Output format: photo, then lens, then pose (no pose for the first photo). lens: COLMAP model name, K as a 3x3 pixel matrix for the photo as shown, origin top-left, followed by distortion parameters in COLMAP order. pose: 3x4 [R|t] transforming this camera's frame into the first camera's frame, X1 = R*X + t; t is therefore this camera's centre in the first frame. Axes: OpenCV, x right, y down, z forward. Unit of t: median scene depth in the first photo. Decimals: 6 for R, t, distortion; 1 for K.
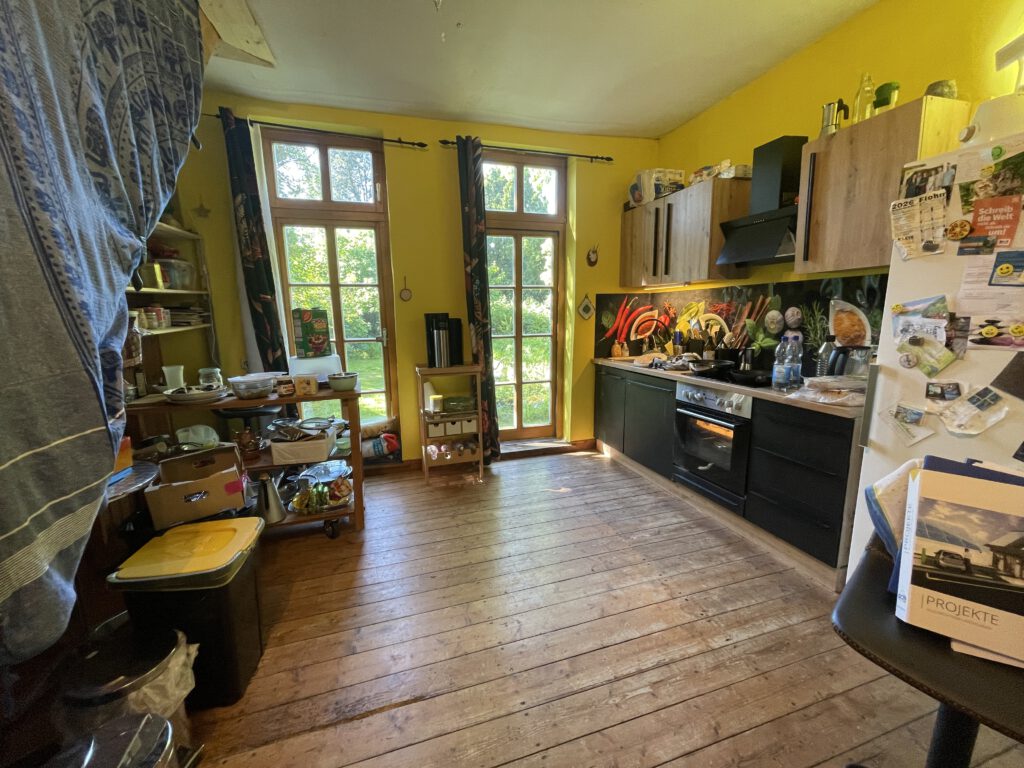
lens RADIAL K [[414.0, 0, 510.1], [0, 414.0, 388.5], [0, 0, 1]] dist [0.001292, -0.000742]
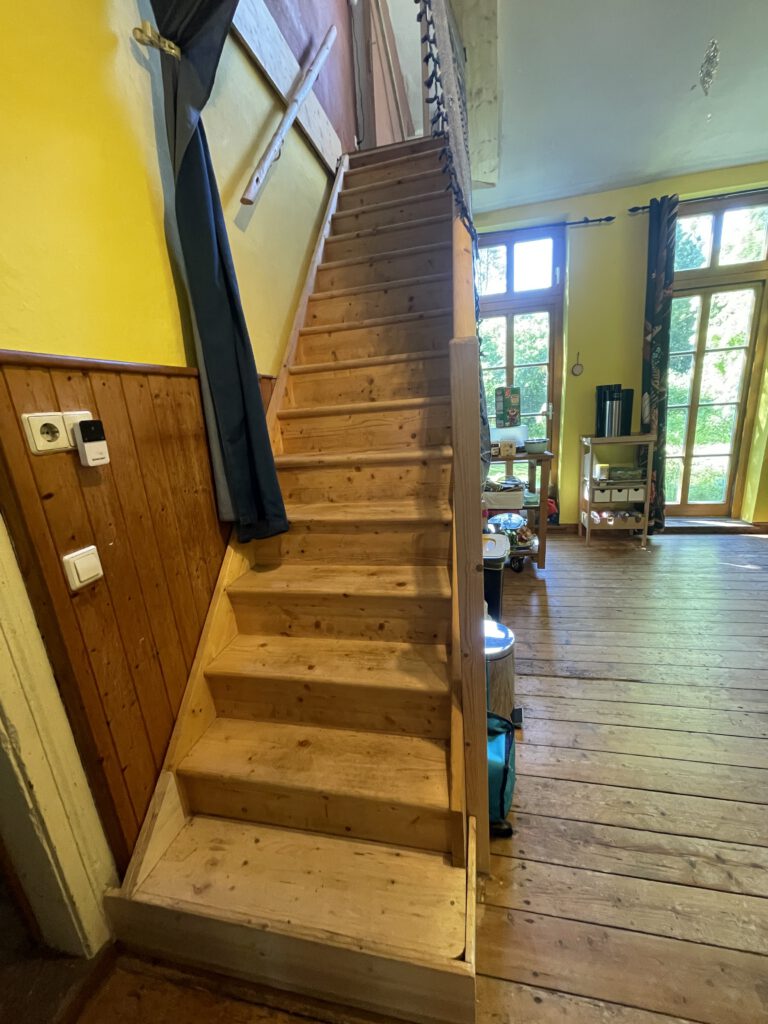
lens RADIAL K [[414.0, 0, 386.4], [0, 414.0, 510.9], [0, 0, 1]] dist [0.001292, -0.000742]
pose [[0.870221, 0.072529, -0.487293, -0.133519], [-0.030548, 0.995145, 0.093563, 0.053421], [0.491713, -0.066534, 0.868212, -0.206074]]
